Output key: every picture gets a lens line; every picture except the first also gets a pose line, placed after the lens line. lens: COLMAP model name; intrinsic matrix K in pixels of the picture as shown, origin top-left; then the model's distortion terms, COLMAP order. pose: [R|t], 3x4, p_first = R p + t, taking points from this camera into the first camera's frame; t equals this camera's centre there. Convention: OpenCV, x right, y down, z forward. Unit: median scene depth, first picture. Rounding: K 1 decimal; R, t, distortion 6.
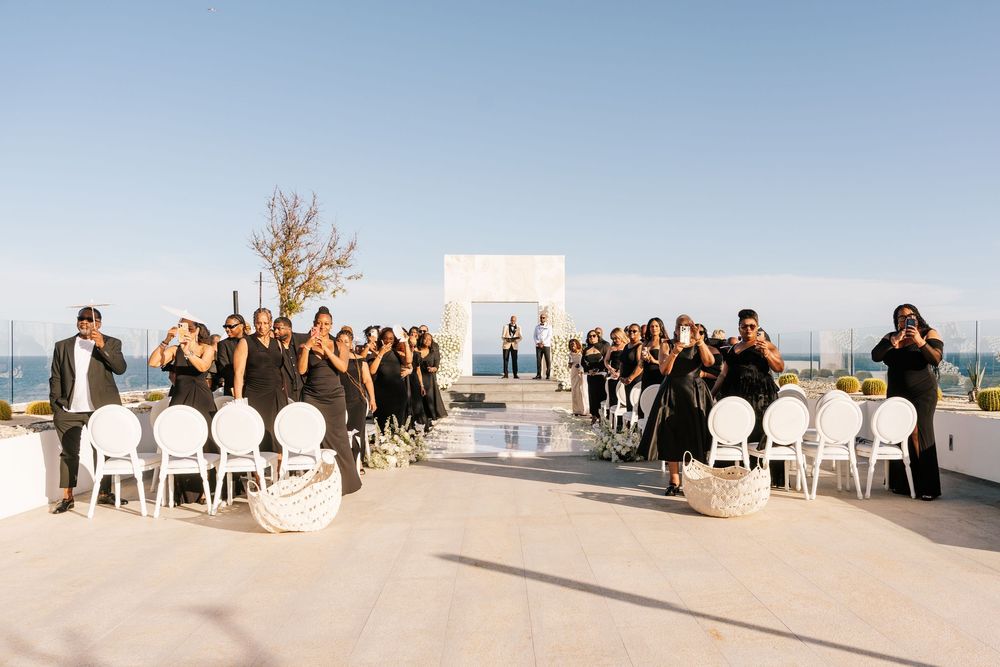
lens RADIAL K [[715.9, 0, 486.8], [0, 715.9, 324.1], [0, 0, 1]] dist [0.008830, -0.003184]
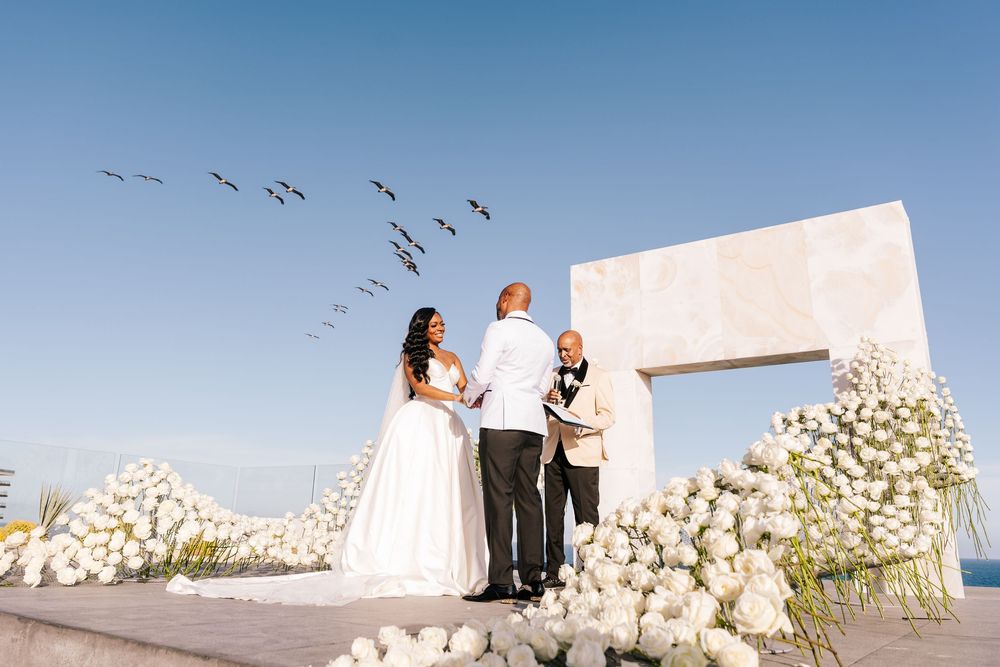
lens RADIAL K [[715.9, 0, 486.8], [0, 715.9, 324.1], [0, 0, 1]] dist [0.008830, -0.003184]
pose [[0.821363, -0.142787, -0.552245, 0.127474], [-0.000886, 0.967841, -0.251560, 0.041657], [0.570405, 0.207112, 0.794823, 0.644977]]
